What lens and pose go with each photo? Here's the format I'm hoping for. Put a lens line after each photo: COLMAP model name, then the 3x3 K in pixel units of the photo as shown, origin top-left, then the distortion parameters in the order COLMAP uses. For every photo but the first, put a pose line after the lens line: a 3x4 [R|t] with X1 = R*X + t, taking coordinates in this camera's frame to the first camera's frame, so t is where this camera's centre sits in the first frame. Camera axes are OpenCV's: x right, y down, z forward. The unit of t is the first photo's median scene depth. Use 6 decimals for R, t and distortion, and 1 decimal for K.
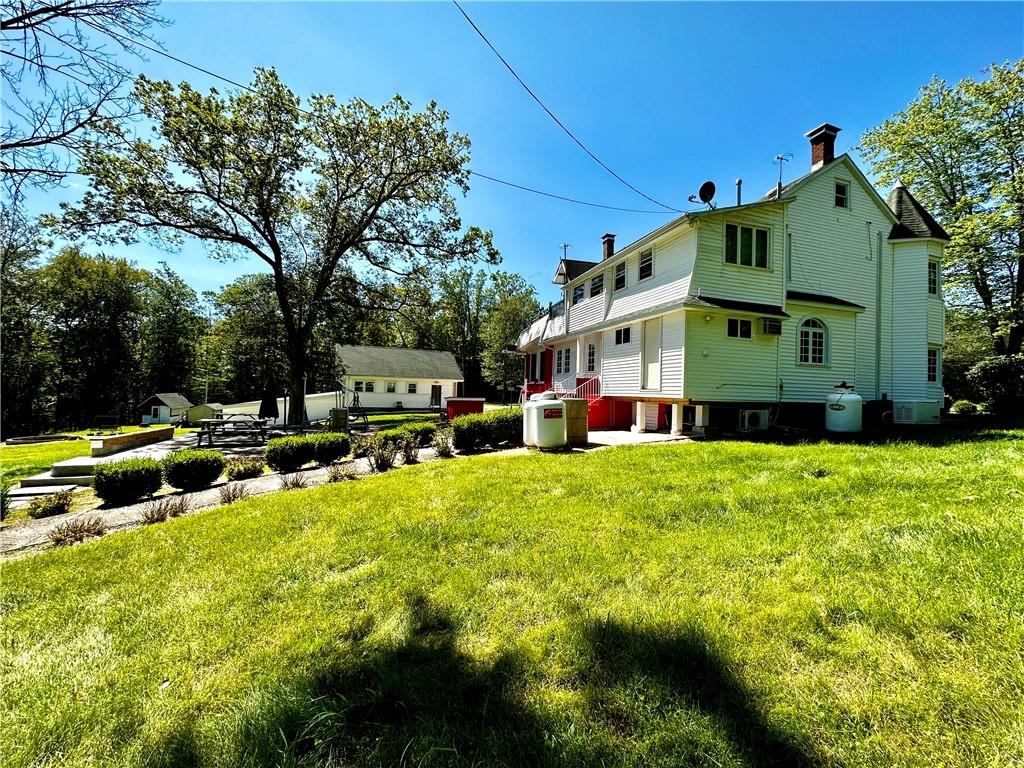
lens RADIAL K [[403.5, 0, 512.0], [0, 403.5, 384.0], [0, 0, 1]] dist [0.000607, -0.000179]
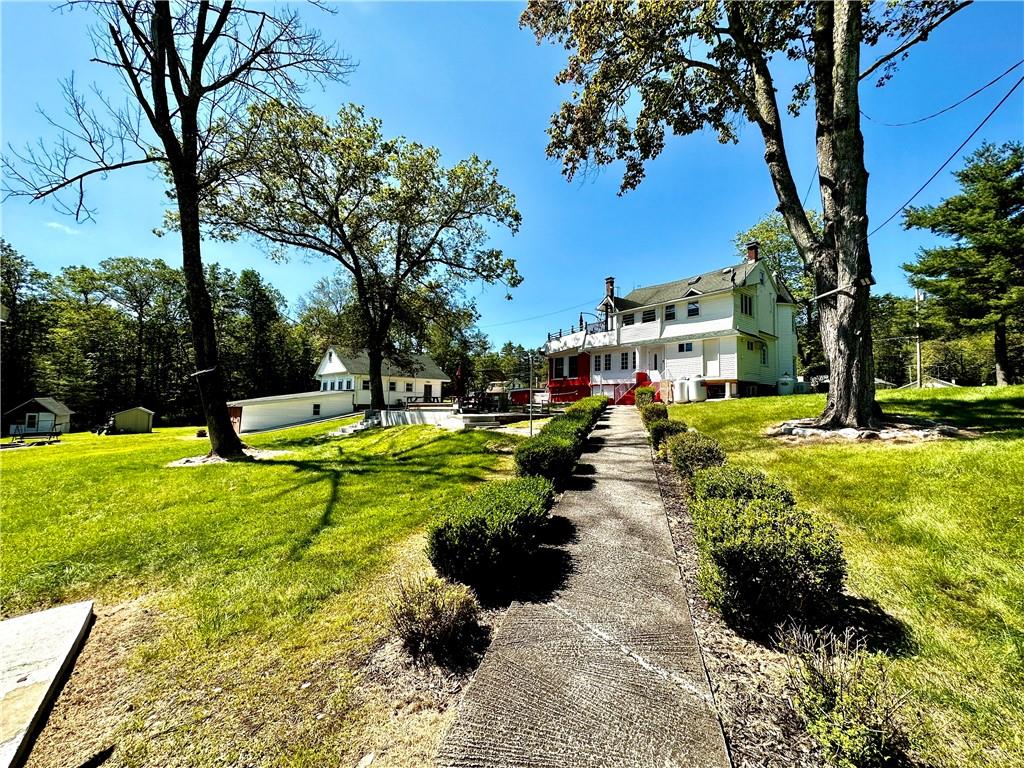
lens RADIAL K [[403.5, 0, 512.0], [0, 403.5, 384.0], [0, 0, 1]] dist [0.000607, -0.000179]
pose [[0.927204, 0.003495, 0.374541, -0.881592], [0.005527, 0.999720, -0.023011, 0.064500], [-0.374516, 0.023406, 0.926925, -0.294481]]
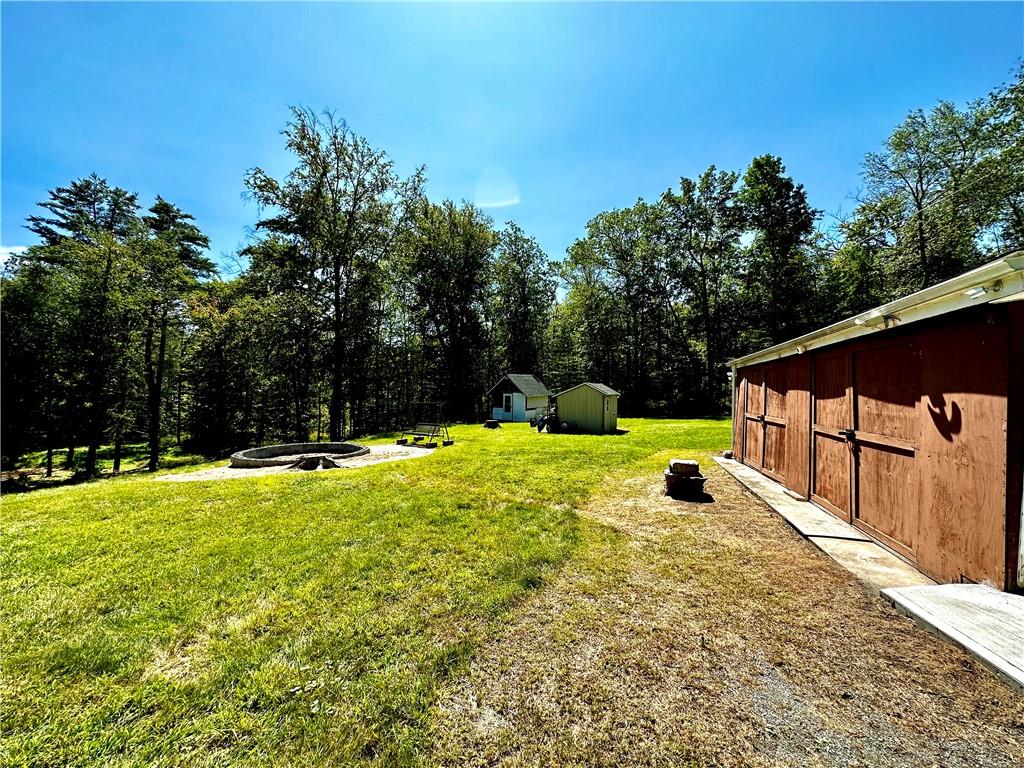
lens RADIAL K [[403.5, 0, 512.0], [0, 403.5, 384.0], [0, 0, 1]] dist [0.000607, -0.000179]
pose [[0.761817, -0.021137, -0.647447, -1.385677], [0.015029, 0.999775, -0.014956, 0.148891], [0.647617, 0.001664, 0.761964, 1.547689]]
